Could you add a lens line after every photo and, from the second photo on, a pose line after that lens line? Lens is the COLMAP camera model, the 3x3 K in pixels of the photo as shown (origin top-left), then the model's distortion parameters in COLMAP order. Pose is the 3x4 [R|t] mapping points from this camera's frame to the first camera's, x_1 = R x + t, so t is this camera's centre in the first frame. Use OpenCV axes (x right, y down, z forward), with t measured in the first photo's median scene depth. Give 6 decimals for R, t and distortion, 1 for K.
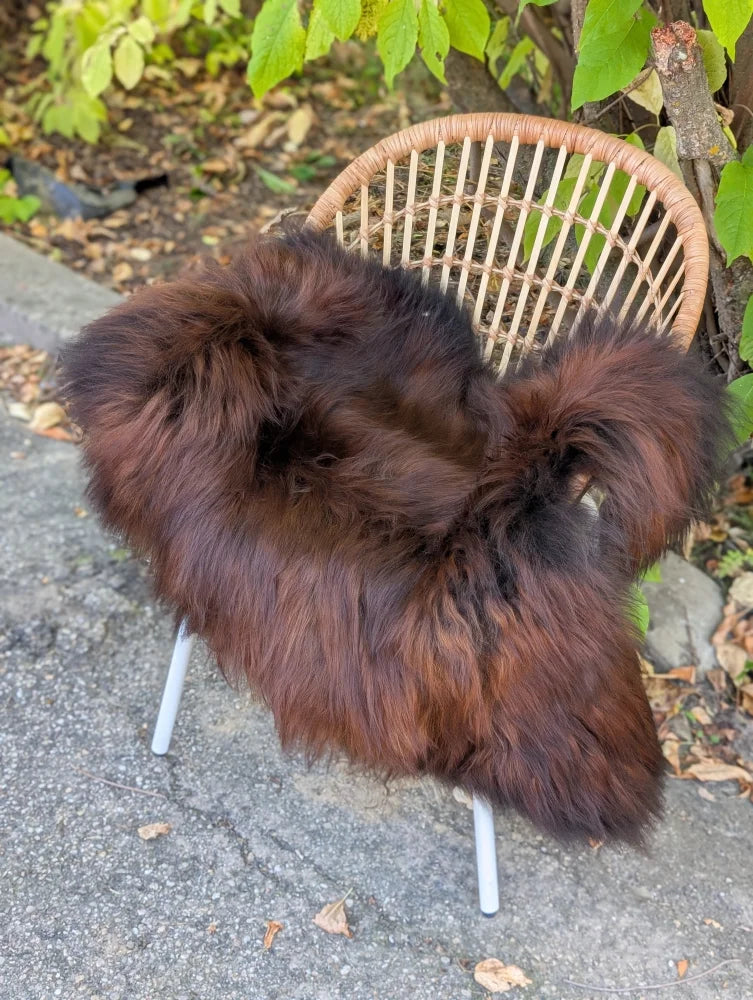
lens RADIAL K [[1459.8, 0, 384.1], [0, 1459.8, 506.9], [0, 0, 1]] dist [0.035409, 0.000000]
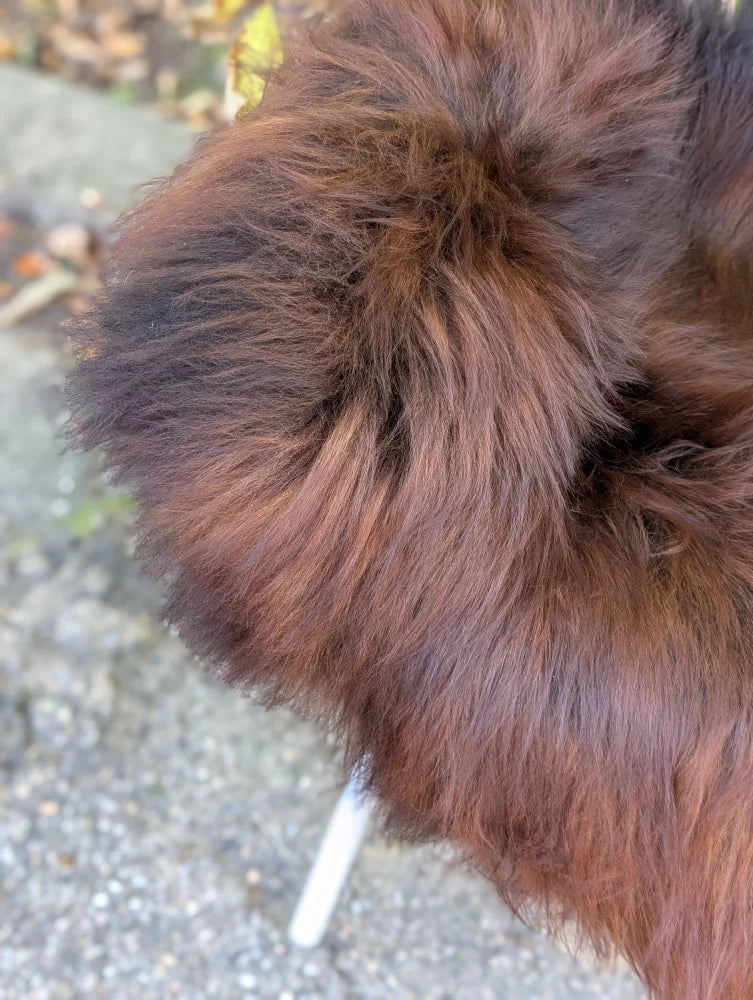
lens RADIAL K [[1459.8, 0, 374.8], [0, 1459.8, 498.5], [0, 0, 1]] dist [0.035409, 0.000000]
pose [[0.971669, -0.191435, 0.138610, -0.164960], [0.150191, 0.952957, 0.263280, -0.128424], [-0.182490, -0.235003, 0.954710, 0.475980]]
